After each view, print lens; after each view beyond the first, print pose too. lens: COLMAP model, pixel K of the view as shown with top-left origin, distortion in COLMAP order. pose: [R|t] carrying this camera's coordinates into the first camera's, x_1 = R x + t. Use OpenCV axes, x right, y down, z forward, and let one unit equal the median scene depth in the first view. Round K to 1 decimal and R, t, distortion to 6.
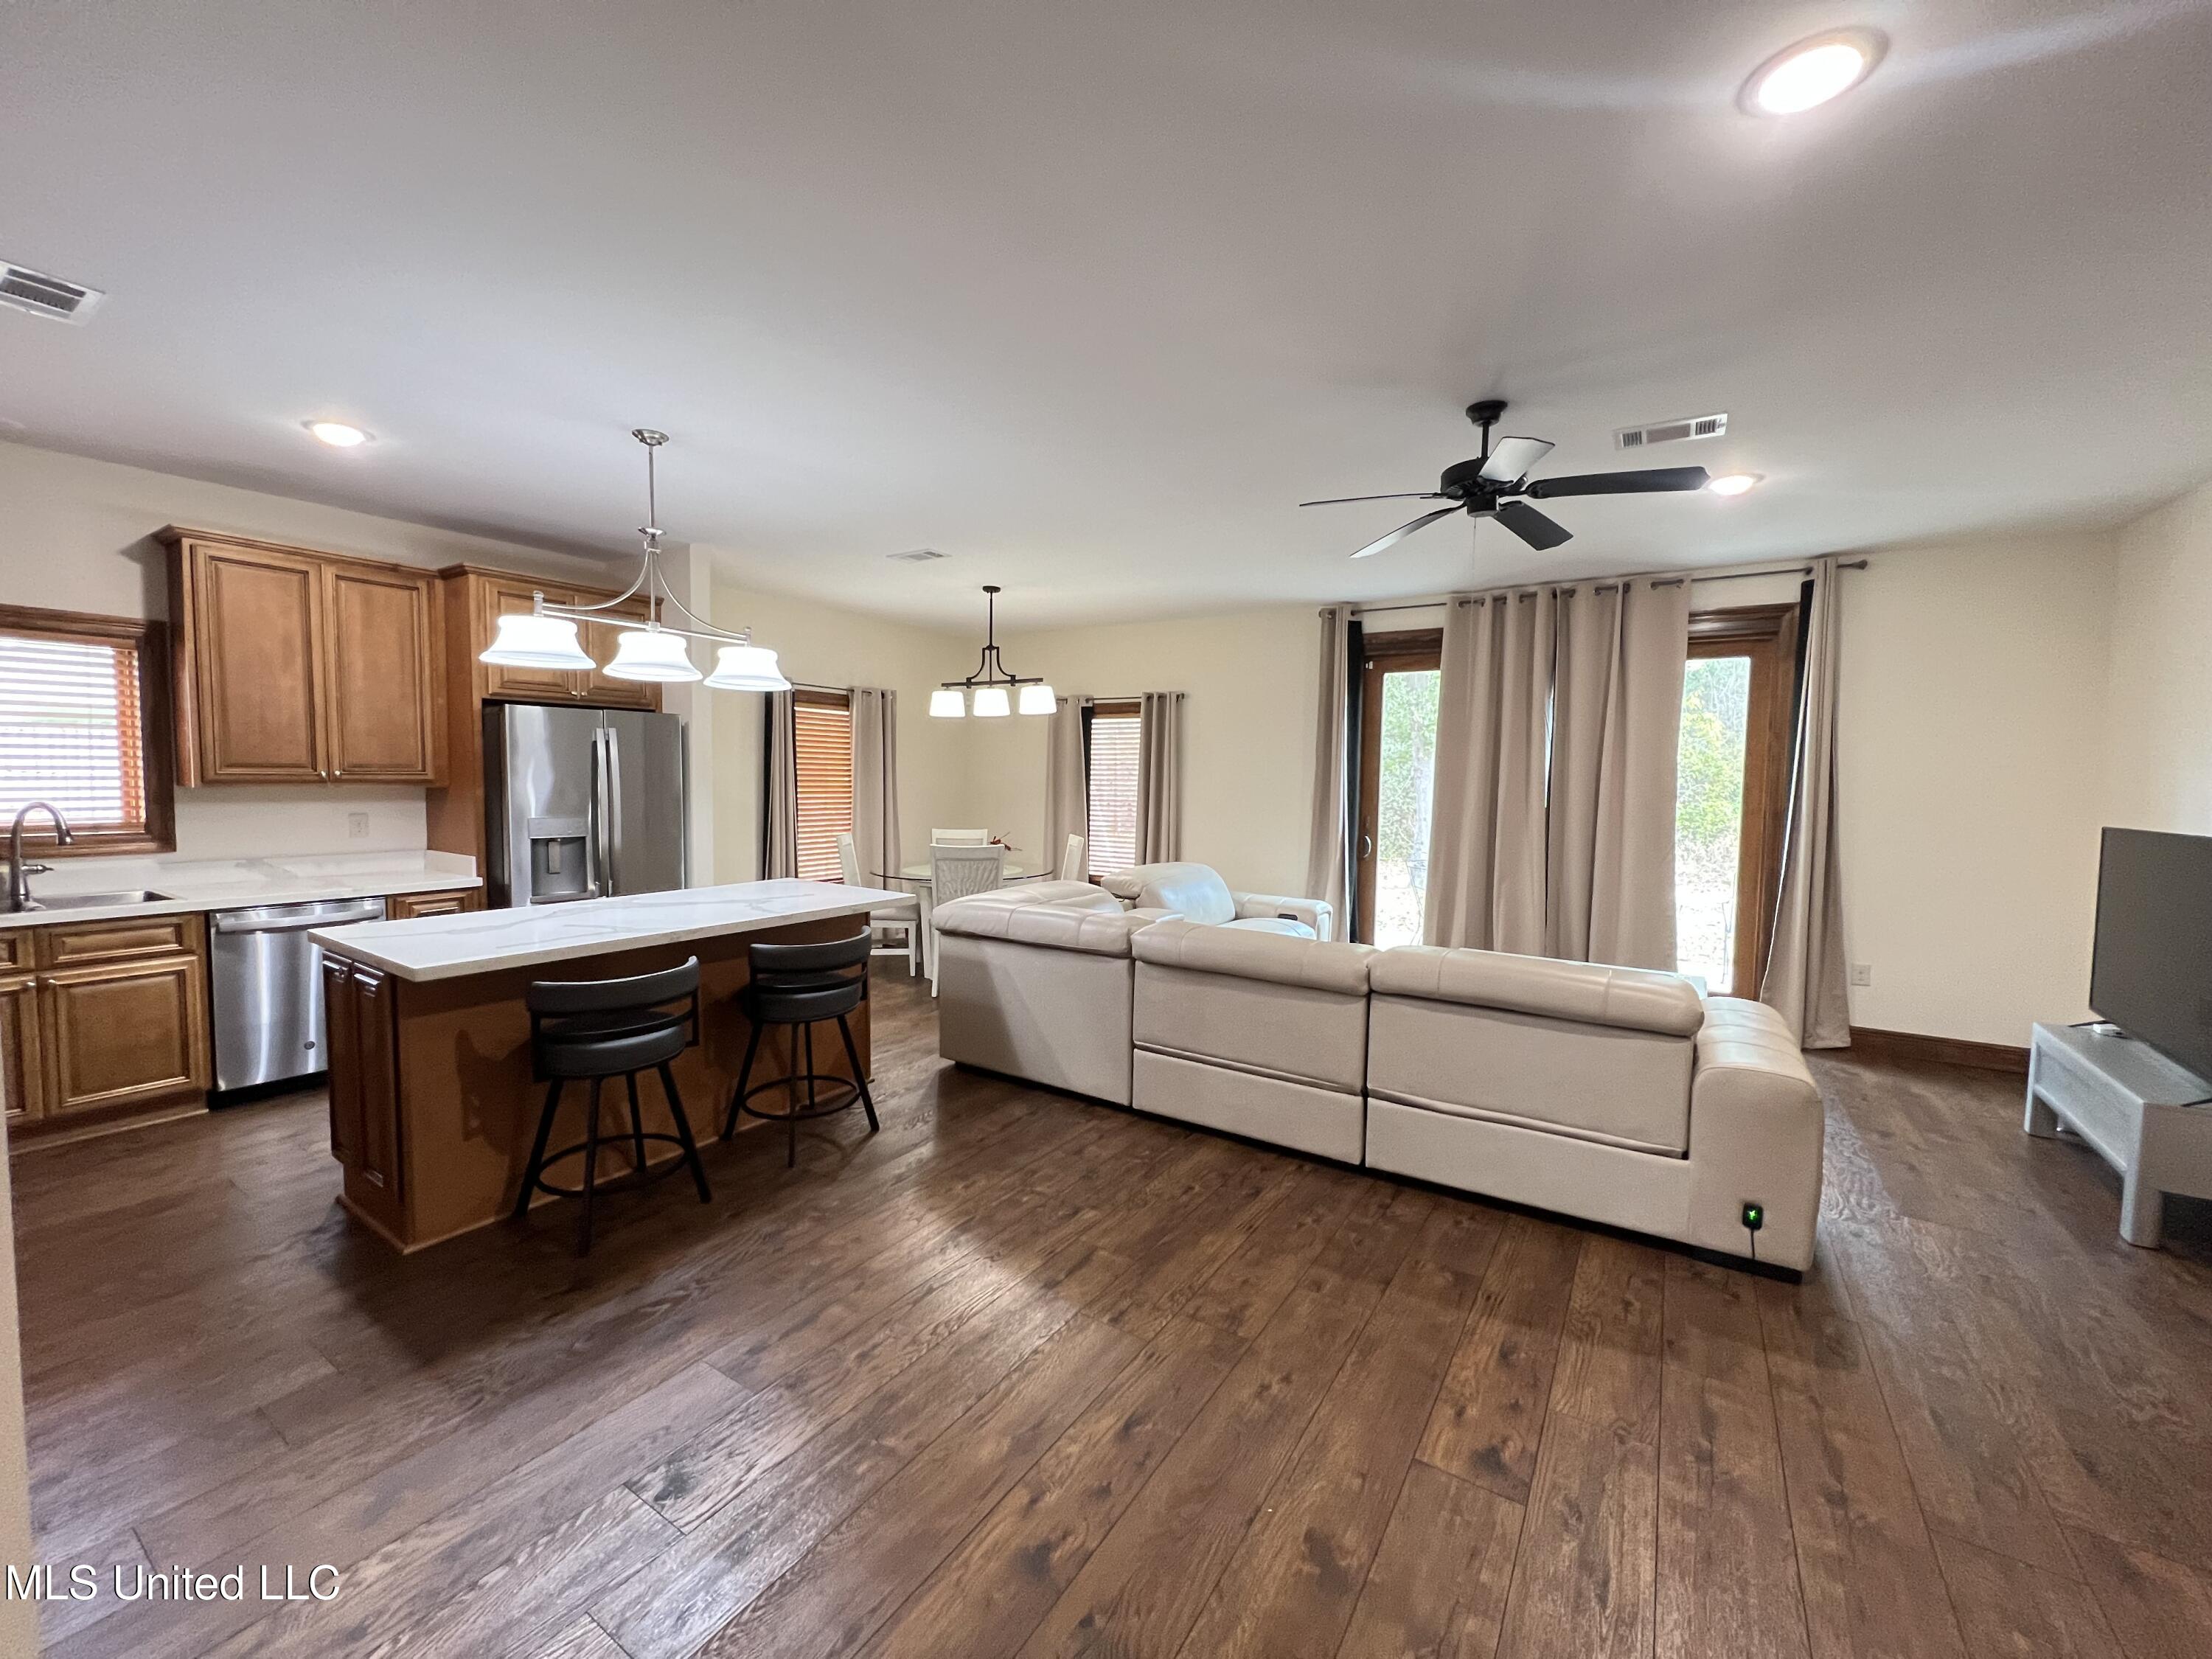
lens RADIAL K [[886.3, 0, 1099.8], [0, 886.3, 831.2], [0, 0, 1]] dist [-0.003107, 0.000832]
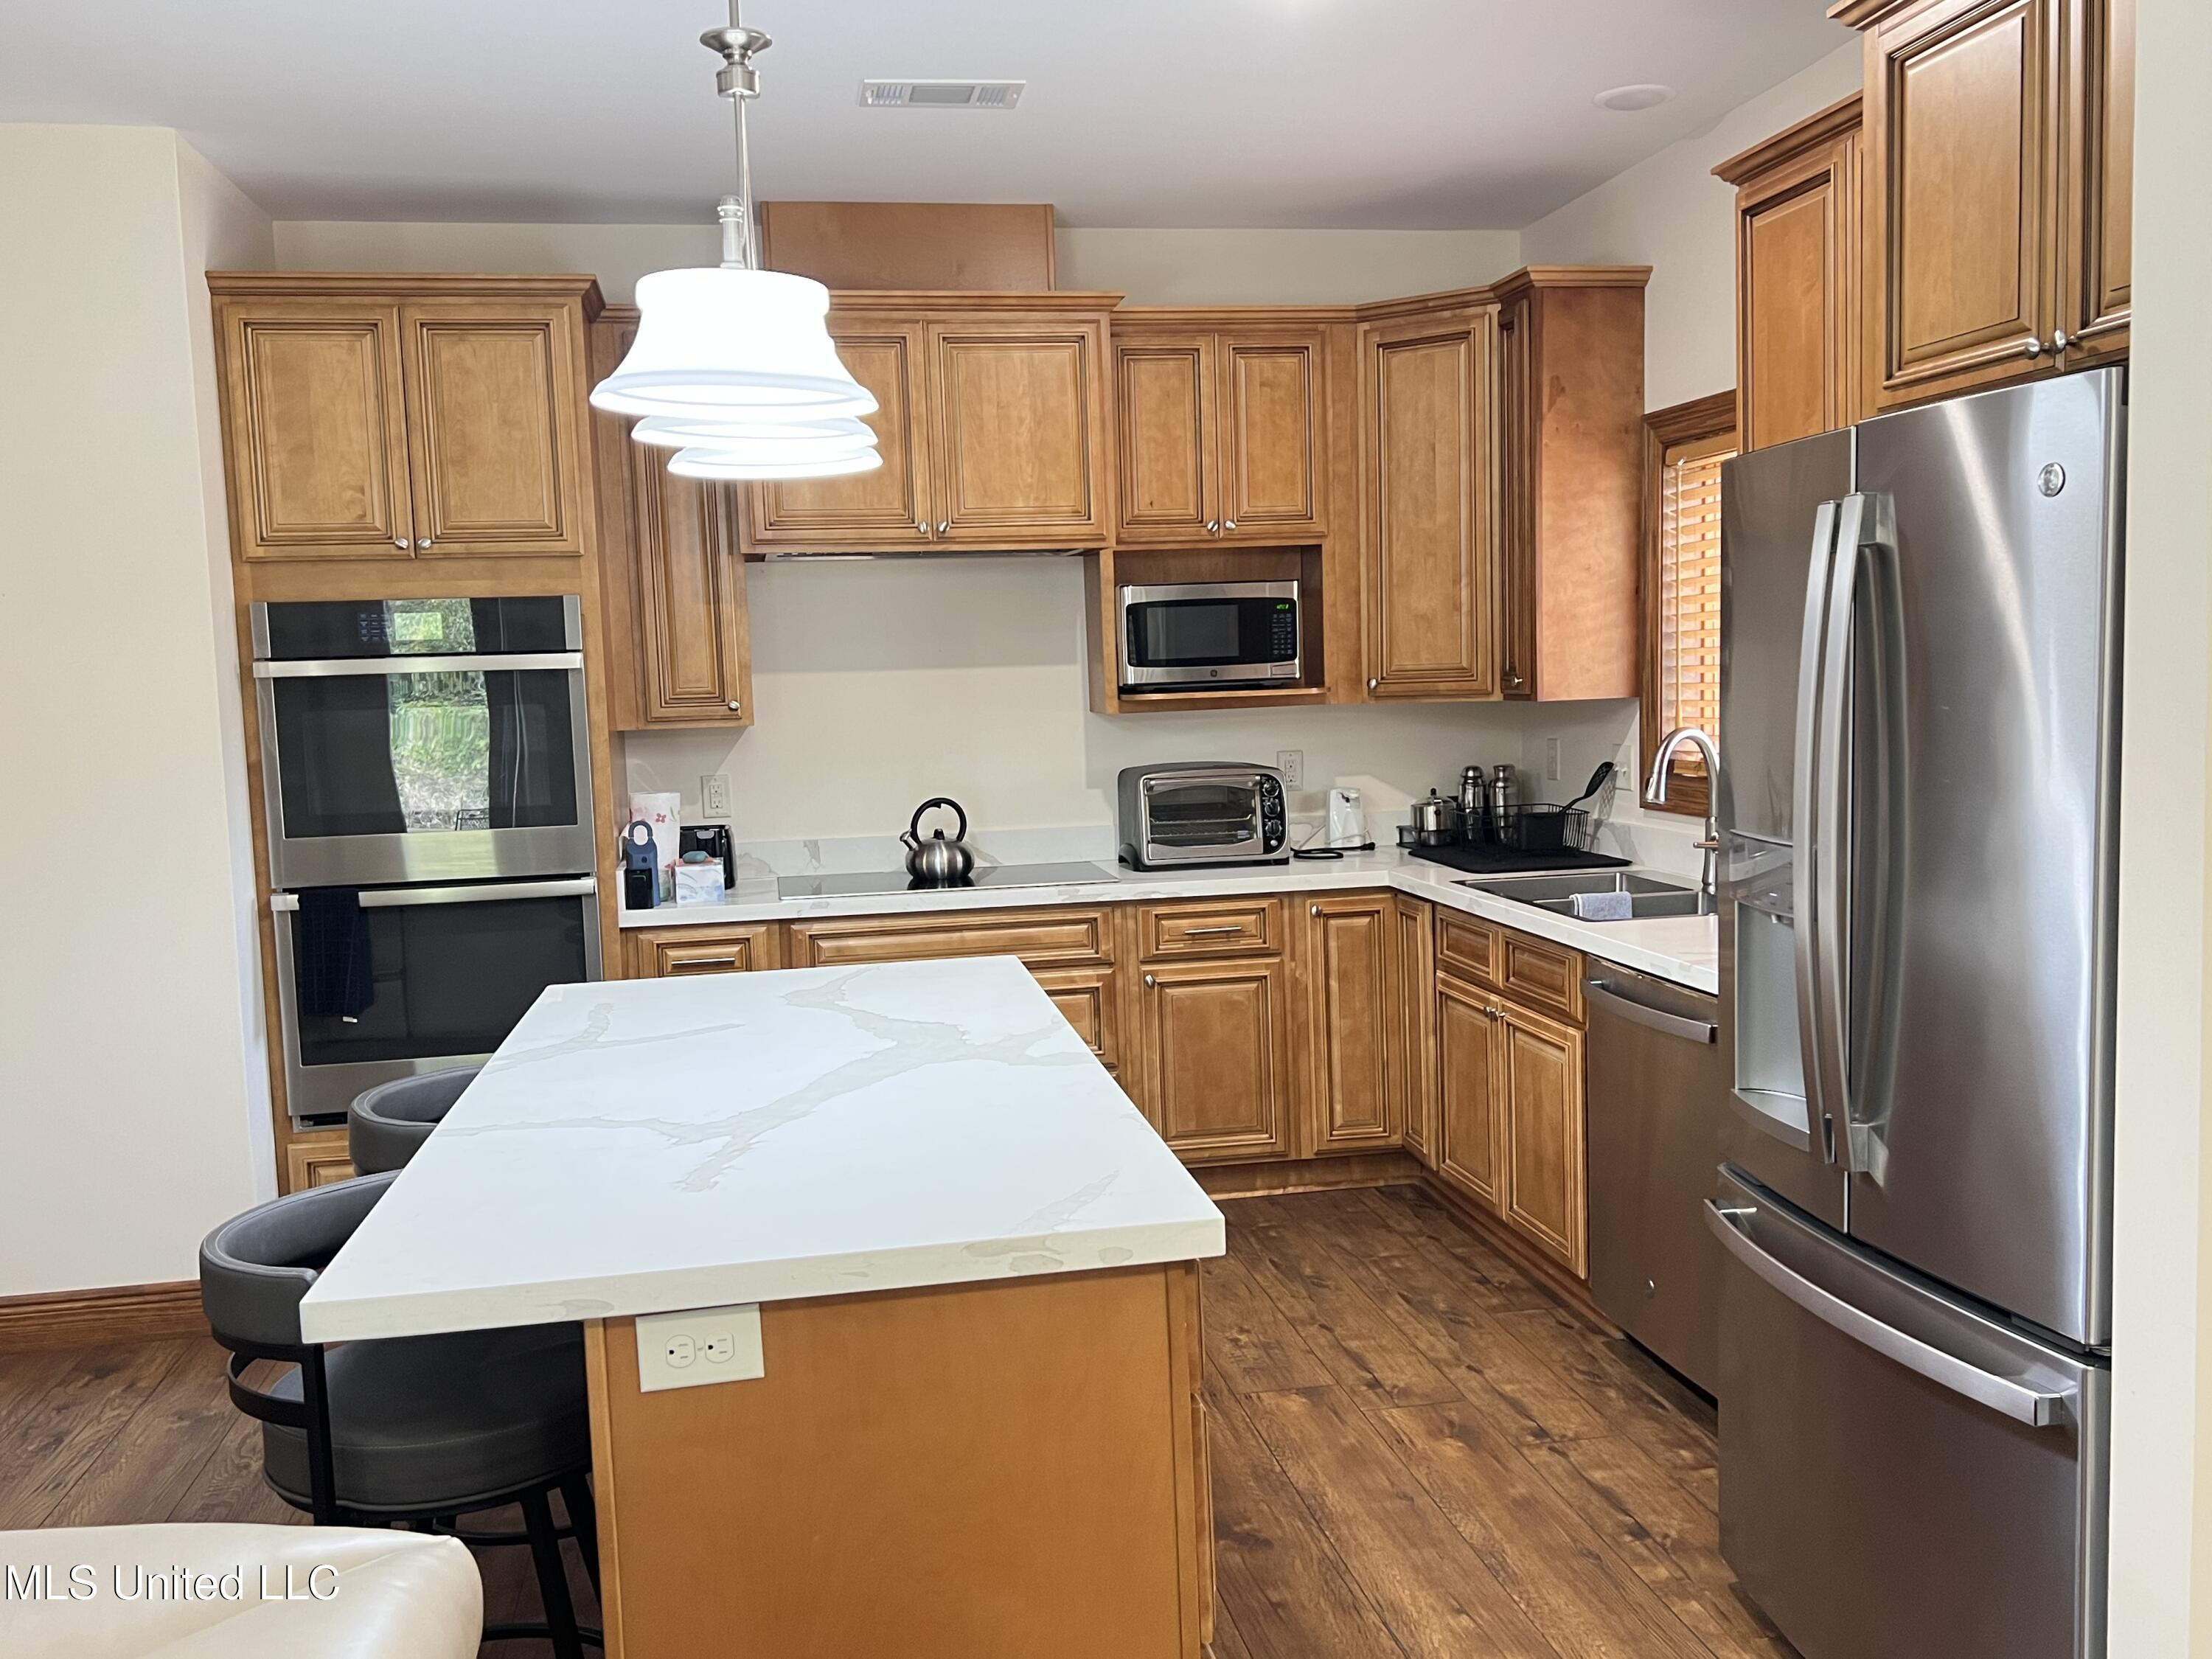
lens RADIAL K [[1911.2, 0, 1105.1], [0, 1911.2, 854.6], [0, 0, 1]] dist [0.093381, -0.131202]
pose [[-0.727179, 0.076952, -0.682121, -0.043227], [-0.023362, 0.990347, 0.136629, -0.112027], [0.686051, 0.115290, -0.718361, 1.605064]]
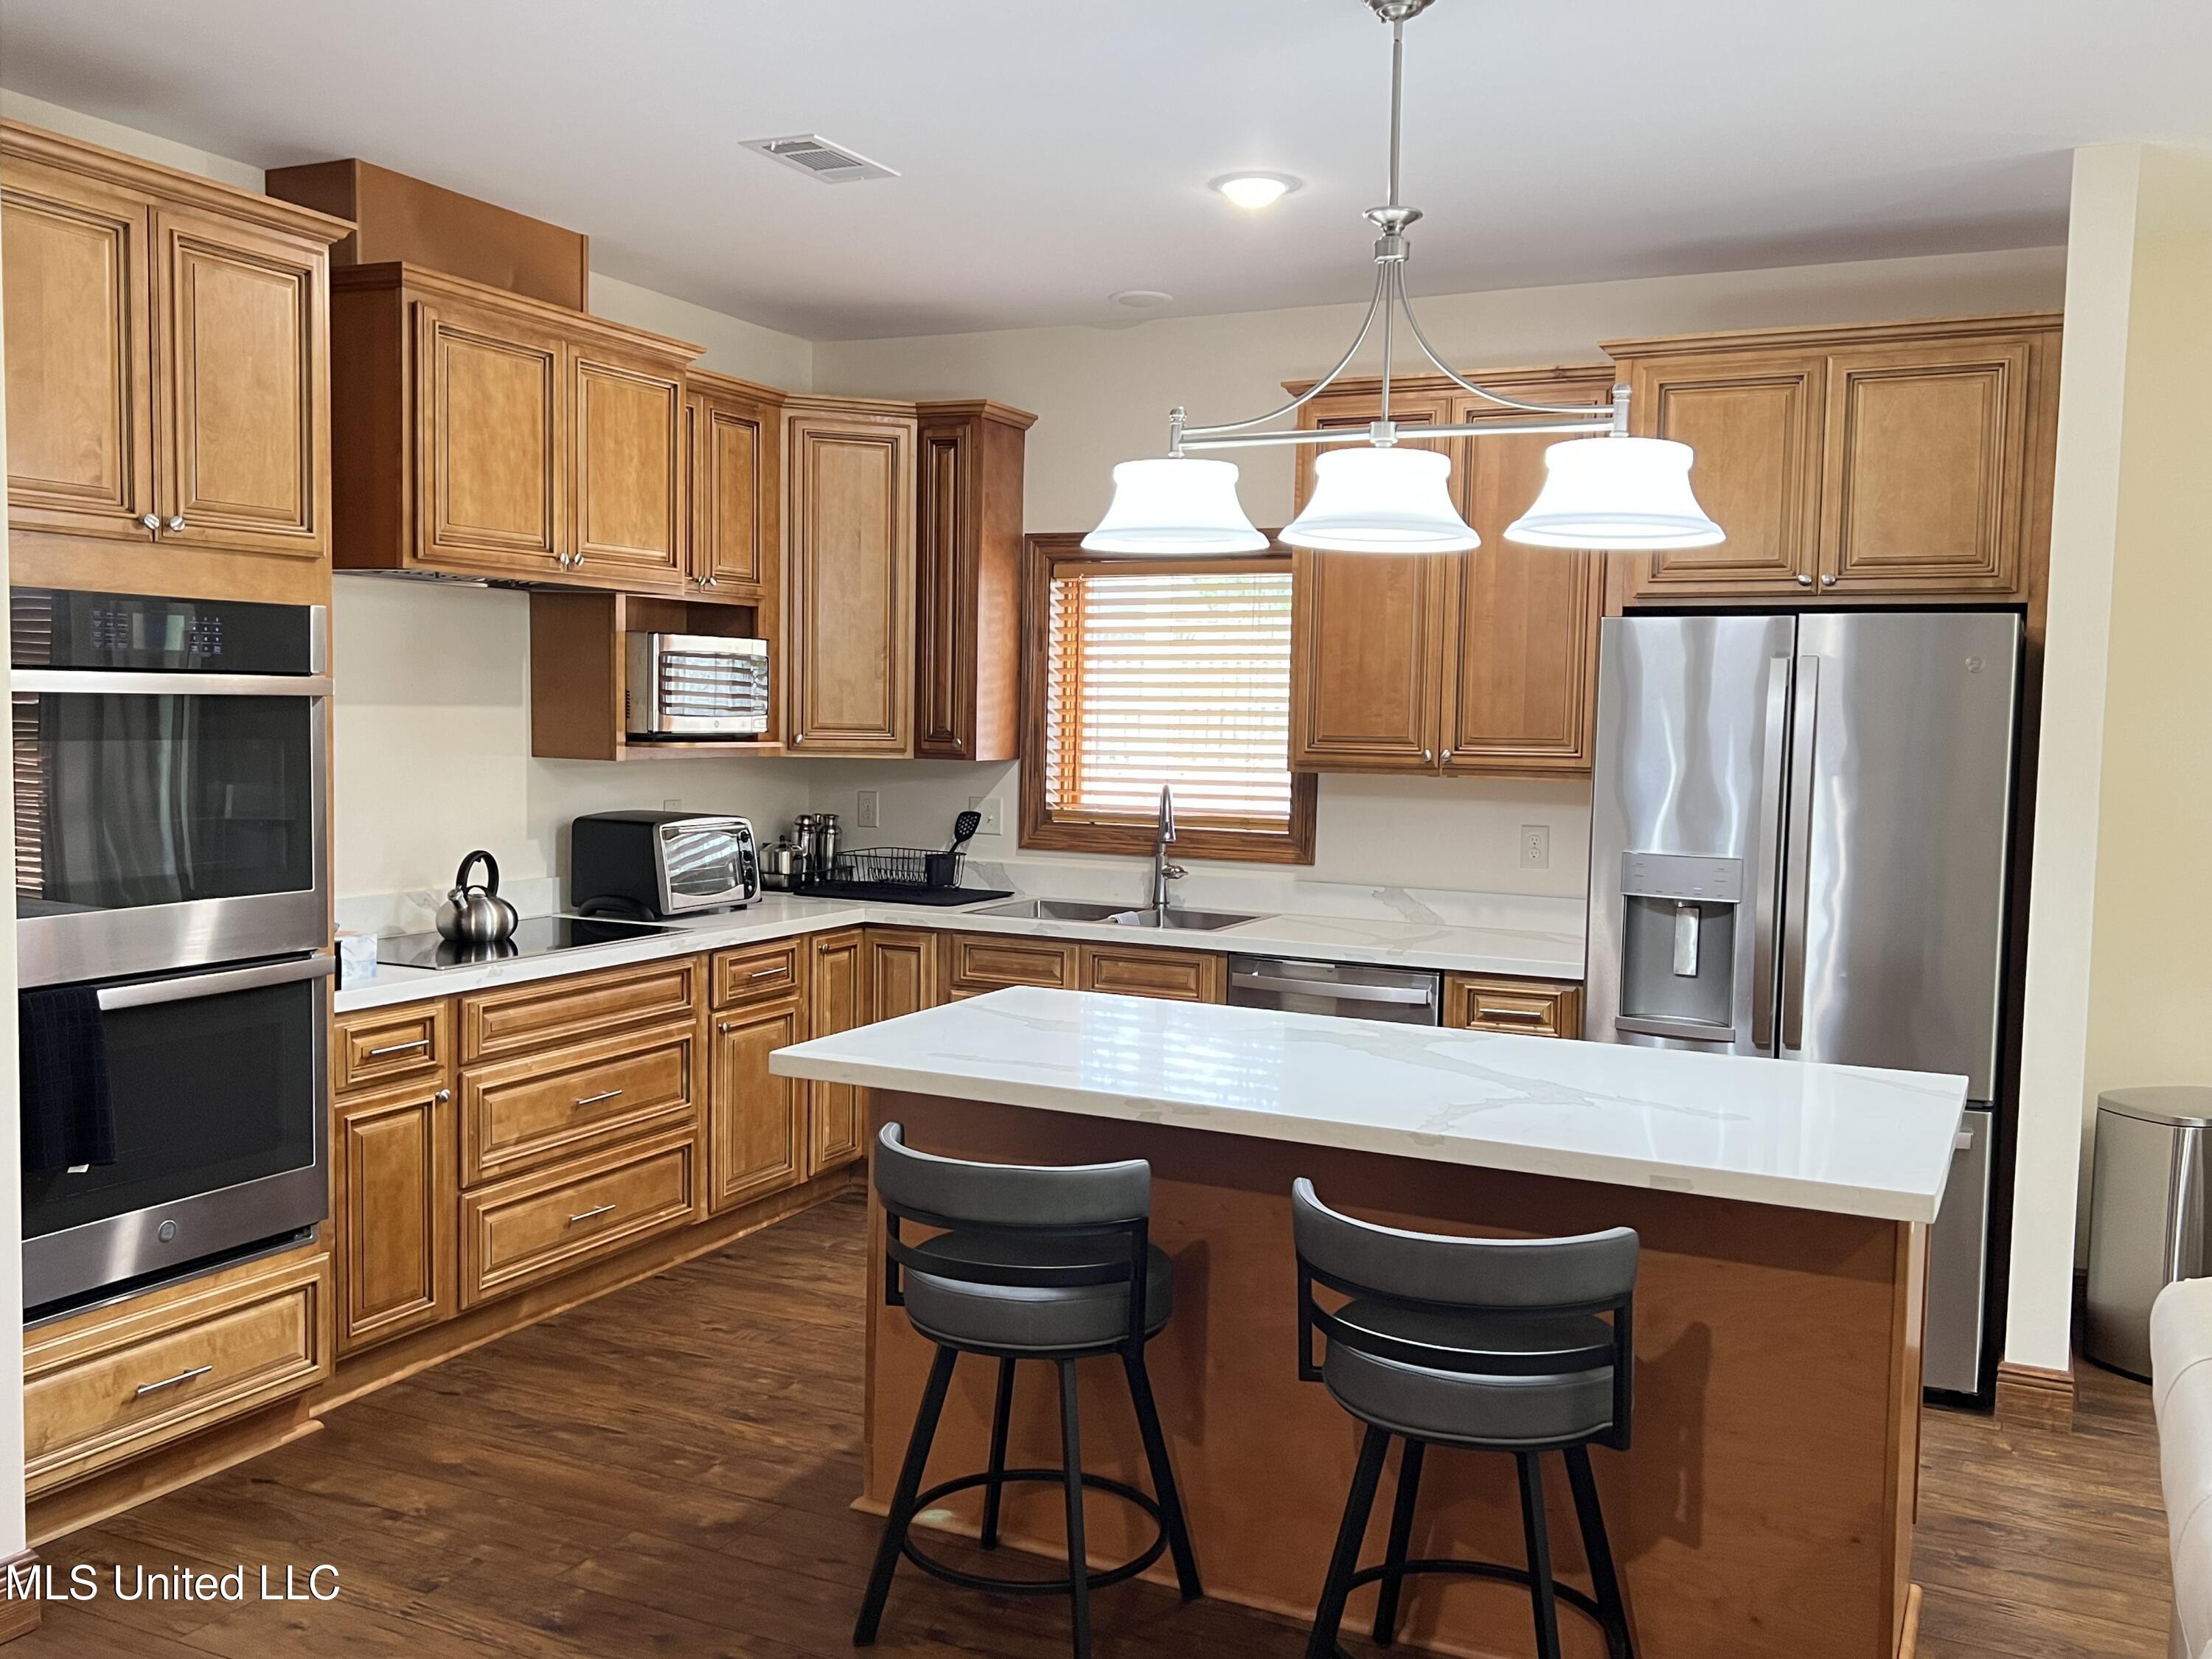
lens RADIAL K [[1911.2, 0, 1109.2], [0, 1911.2, 851.0], [0, 0, 1]] dist [0.093381, -0.131202]
pose [[0.131386, 0.063010, -0.989327, 0.424730], [-0.082230, 0.995231, 0.052466, -0.057242], [0.987915, 0.074459, 0.135941, 0.703991]]
